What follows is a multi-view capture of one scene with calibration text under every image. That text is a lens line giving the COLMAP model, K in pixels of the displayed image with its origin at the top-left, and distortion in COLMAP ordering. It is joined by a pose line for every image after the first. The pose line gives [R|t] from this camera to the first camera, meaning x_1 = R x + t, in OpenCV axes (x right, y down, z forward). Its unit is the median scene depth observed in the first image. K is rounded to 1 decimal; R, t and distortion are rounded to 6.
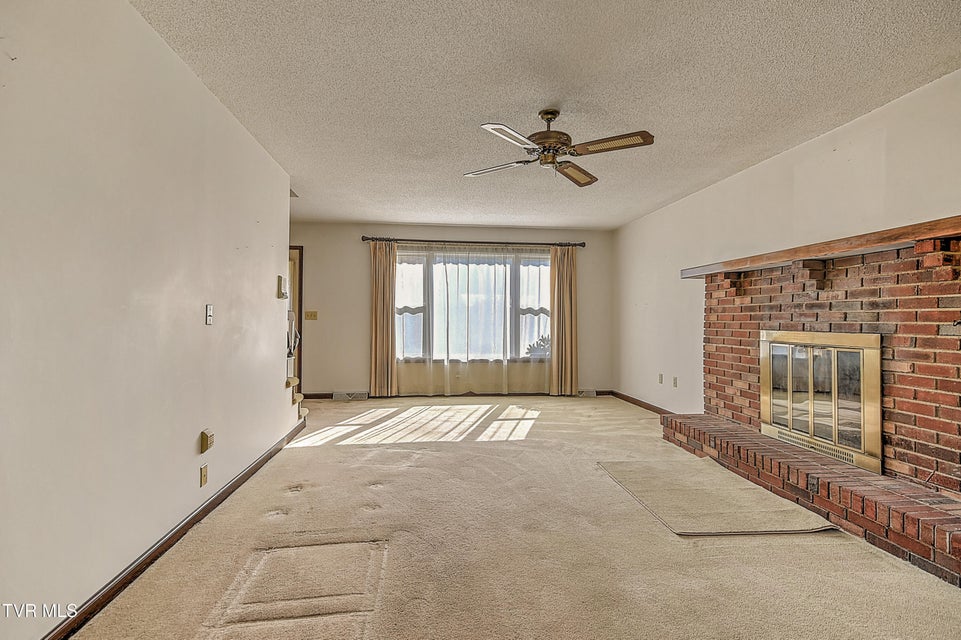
lens RADIAL K [[457.7, 0, 541.7], [0, 457.7, 320.1], [0, 0, 1]] dist [0.022180, -0.003172]
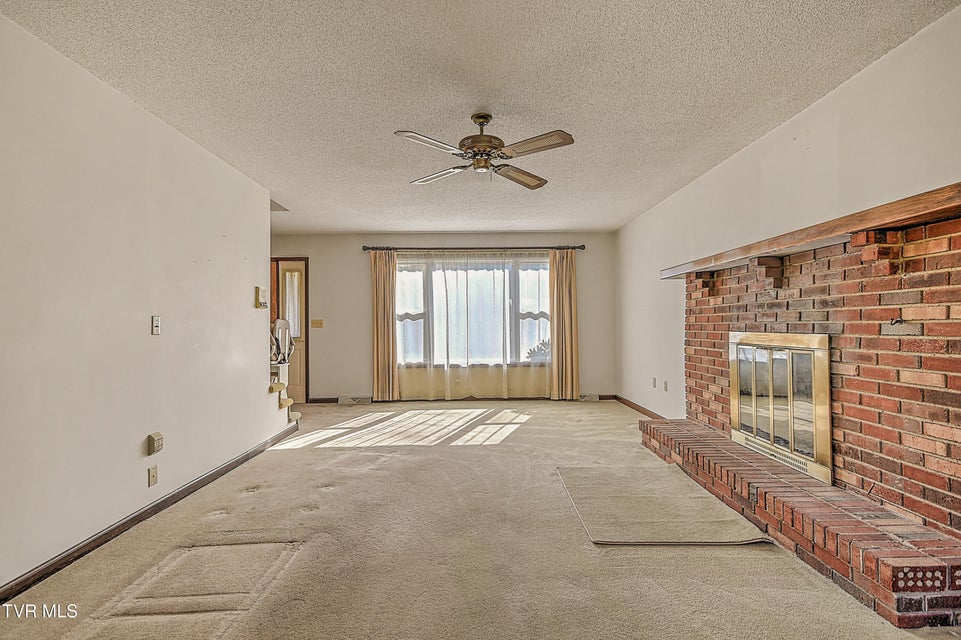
lens RADIAL K [[457.7, 0, 546.8], [0, 457.7, 325.2], [0, 0, 1]] dist [0.022180, -0.003172]
pose [[0.995239, -0.015480, -0.096231, 0.223302], [0.015772, 0.999873, 0.002271, 0.000551], [0.096183, -0.003778, 0.995356, 0.018447]]
